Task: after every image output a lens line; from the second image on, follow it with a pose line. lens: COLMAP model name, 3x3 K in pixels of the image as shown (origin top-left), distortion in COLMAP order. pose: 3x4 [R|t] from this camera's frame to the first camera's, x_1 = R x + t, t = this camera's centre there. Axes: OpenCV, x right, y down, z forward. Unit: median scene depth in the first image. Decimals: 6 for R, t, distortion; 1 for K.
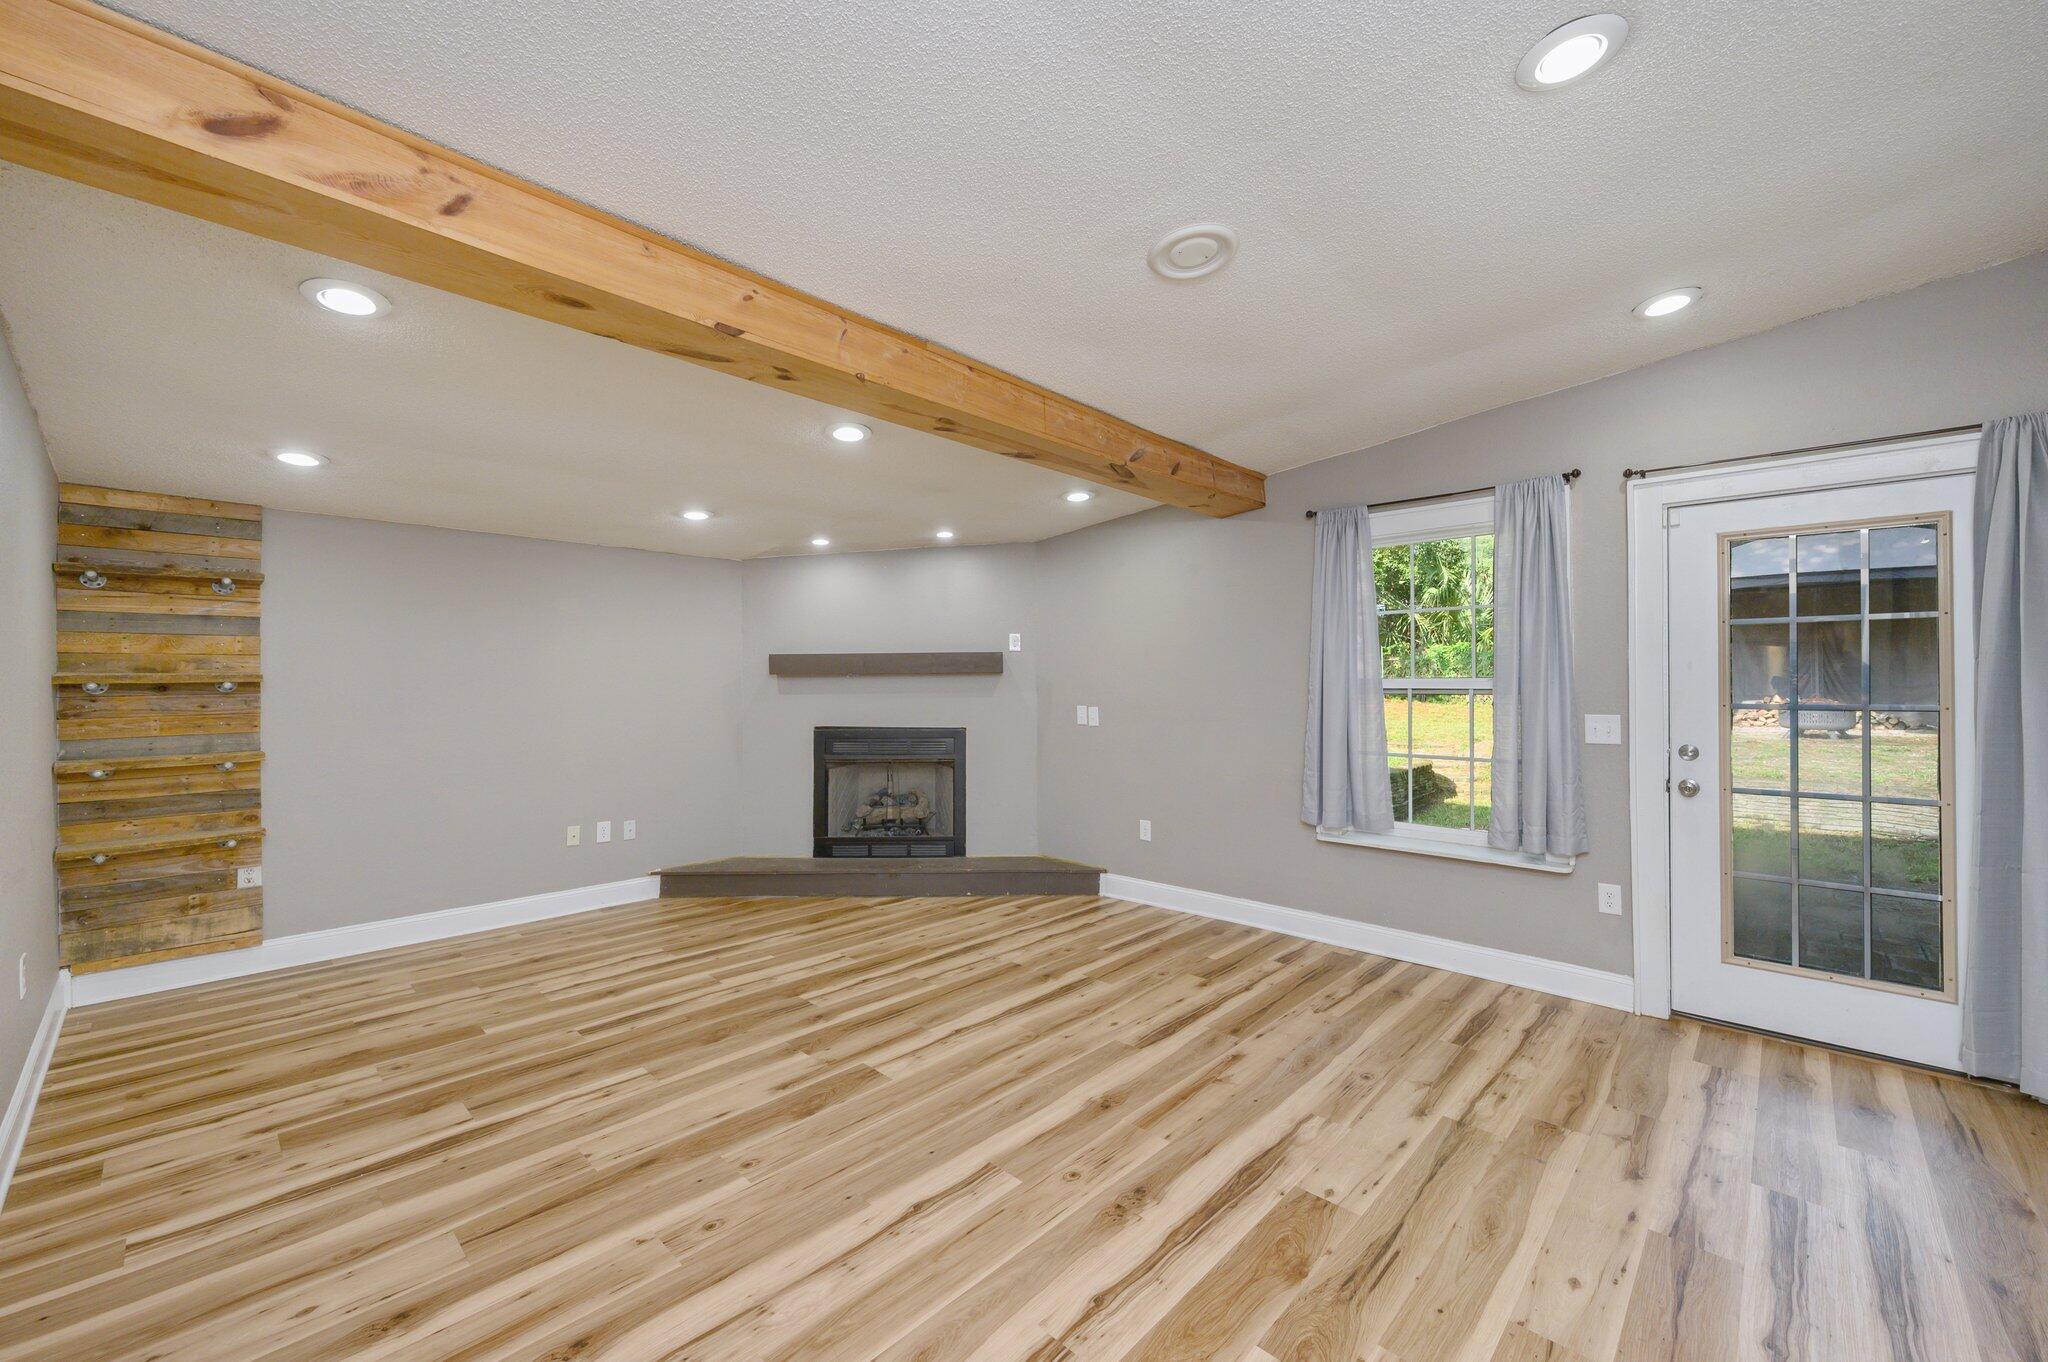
lens RADIAL K [[802.4, 0, 1024.0], [0, 802.4, 681.0], [0, 0, 1]] dist [-0.000236, 0.000052]
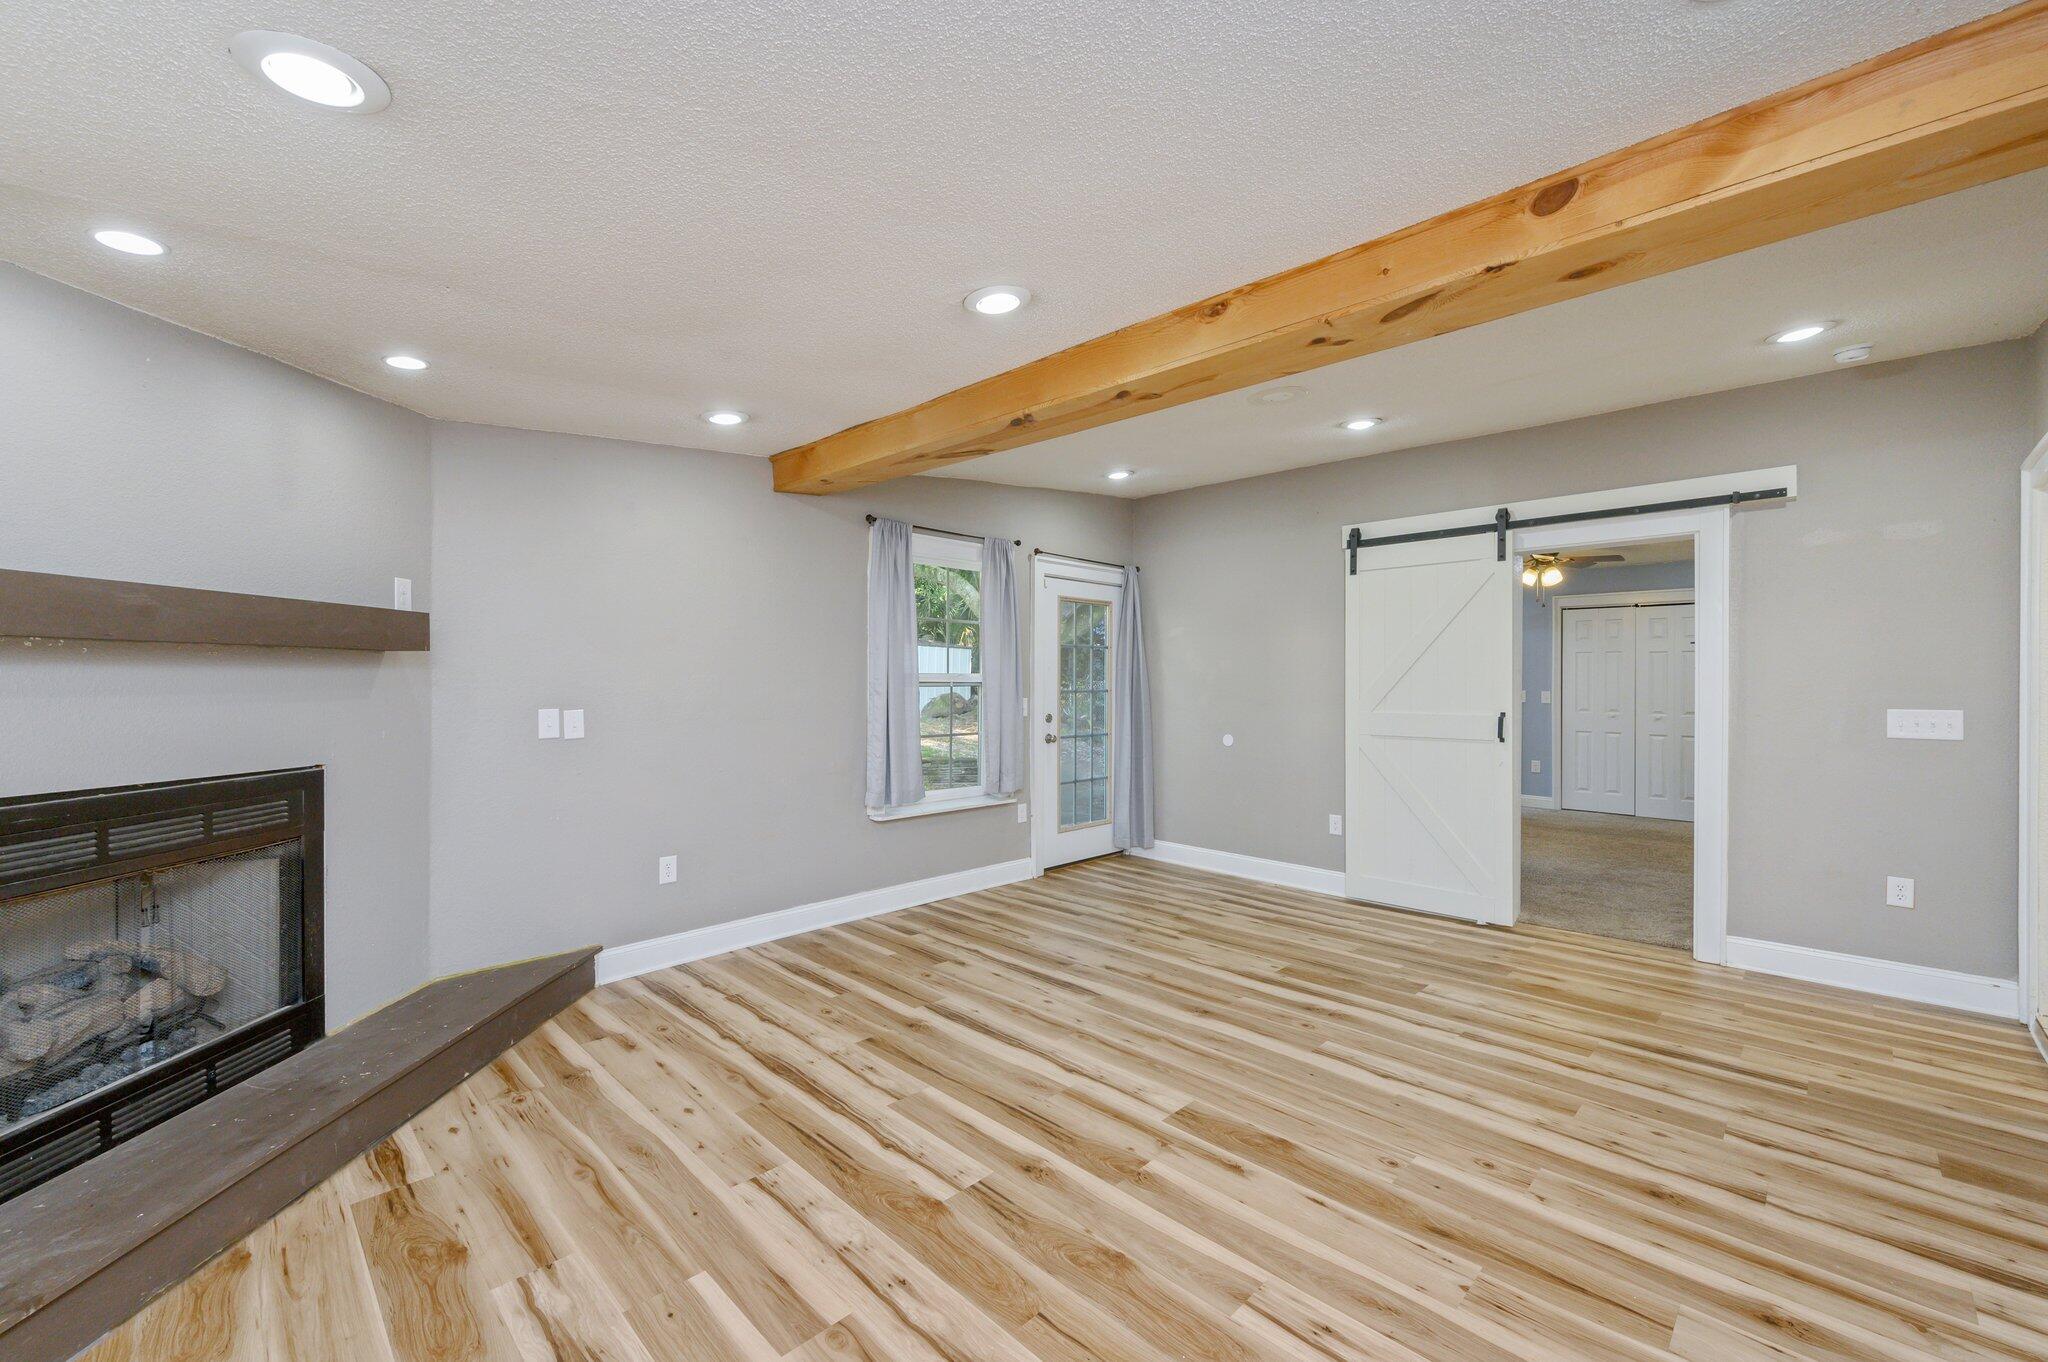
lens RADIAL K [[827.8, 0, 1019.4], [0, 827.8, 681.9], [0, 0, 1]] dist [-0.001432, 0.000228]
pose [[0.024122, 0.001907, 0.999707, -0.681782], [-0.006281, 0.999979, -0.001756, 0.009538], [-0.999689, -0.006237, 0.024134, 0.715454]]
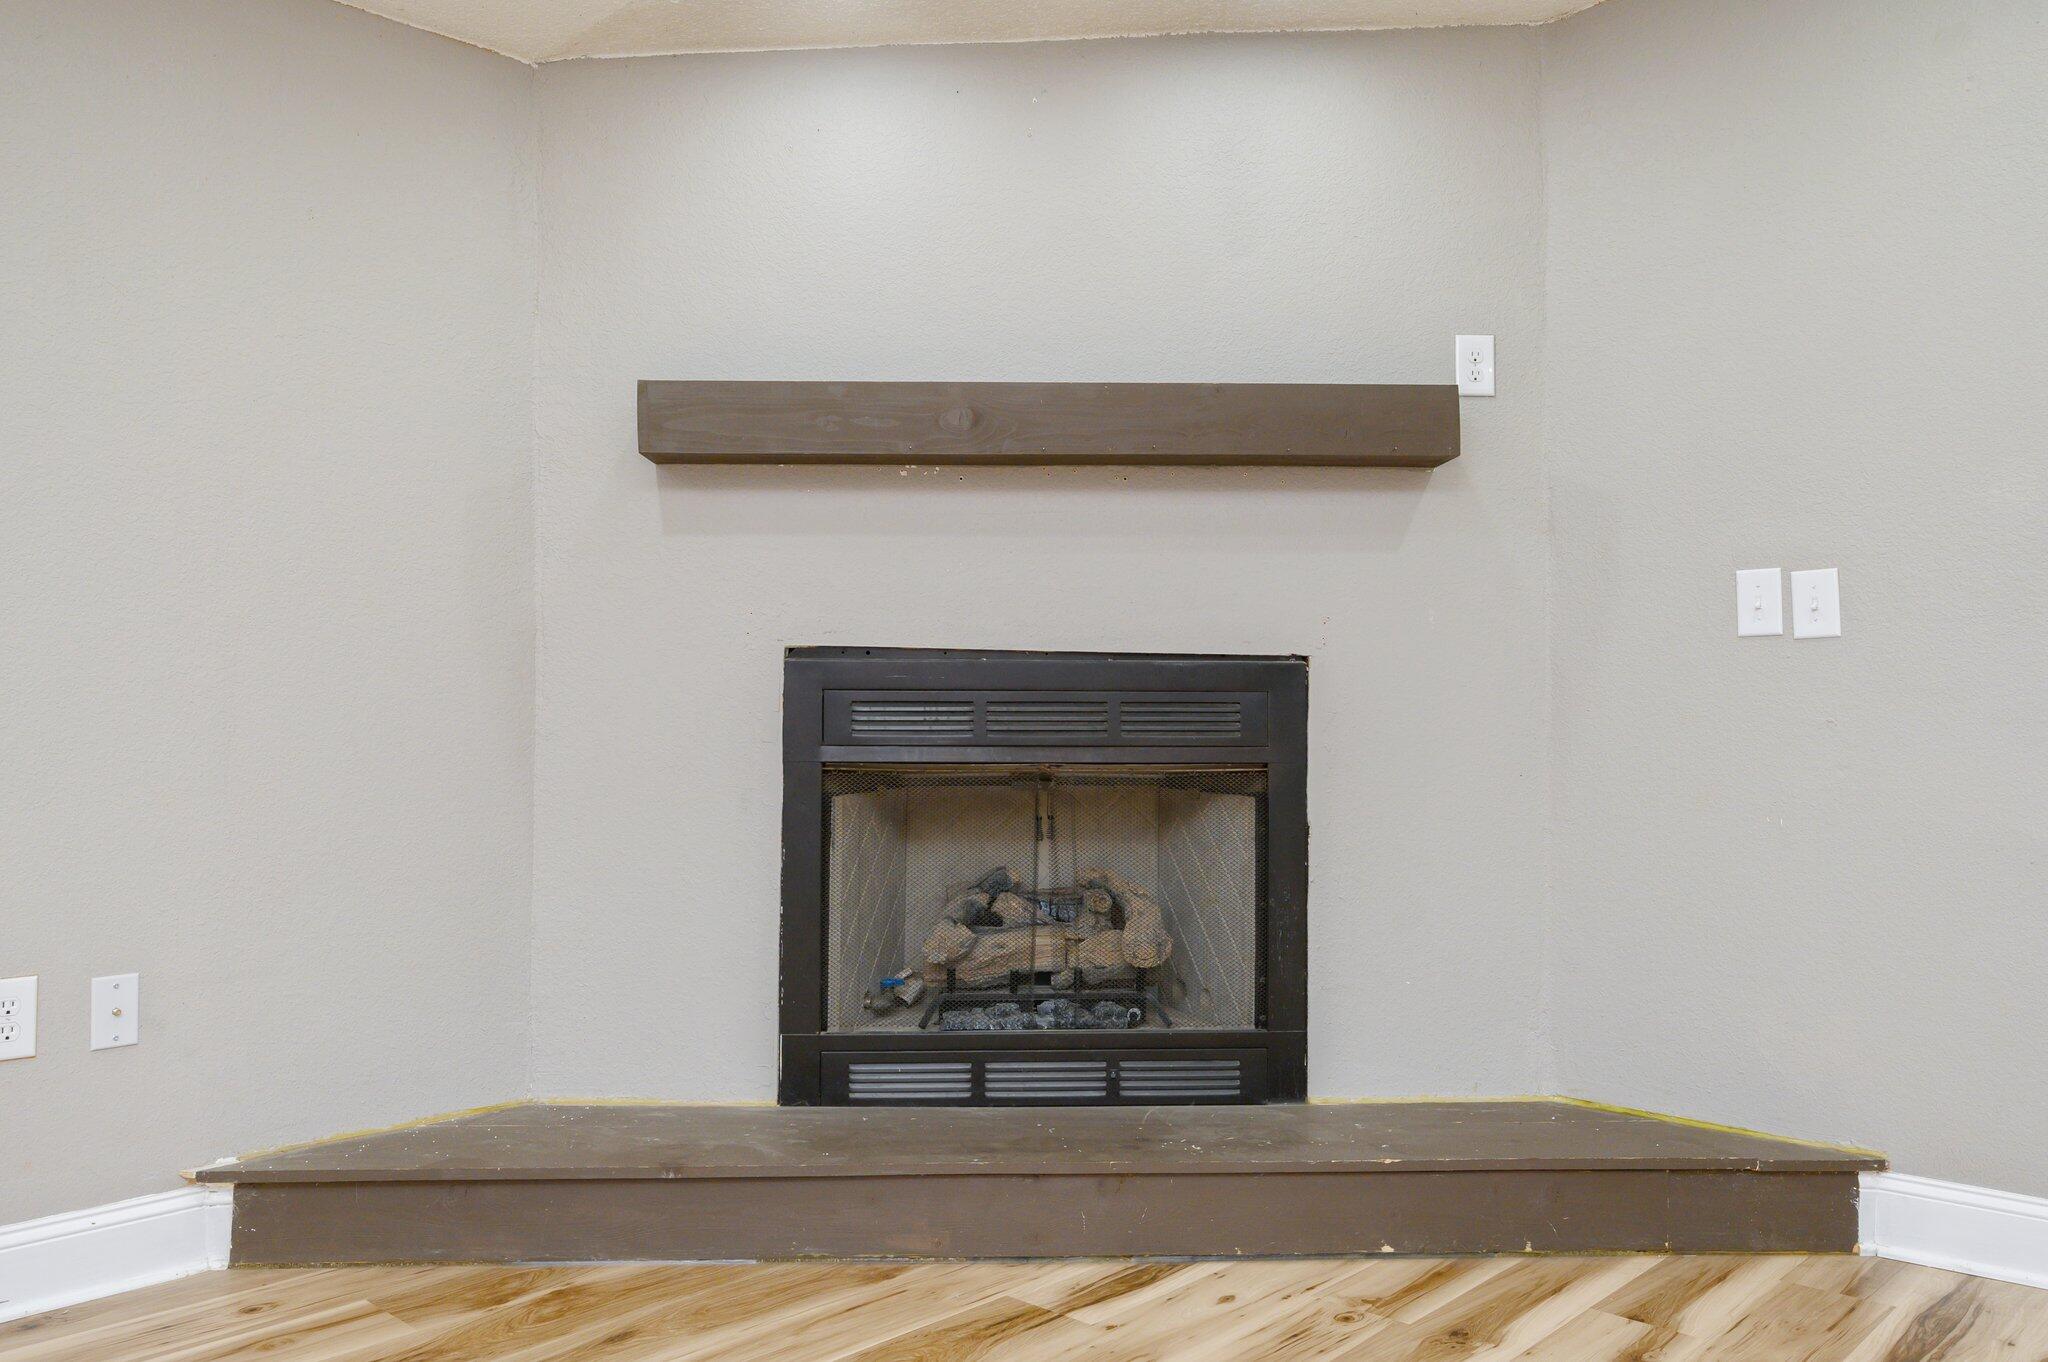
lens RADIAL K [[1613.4, 0, 1022.9], [0, 1613.4, 657.5], [0, 0, 1]] dist [0.001050, 0.001326]
pose [[0.999728, 0.007439, 0.022119, -0.233308], [-0.006963, 0.999744, -0.021523, 0.089434], [-0.022274, 0.021363, 0.999524, 0.518661]]
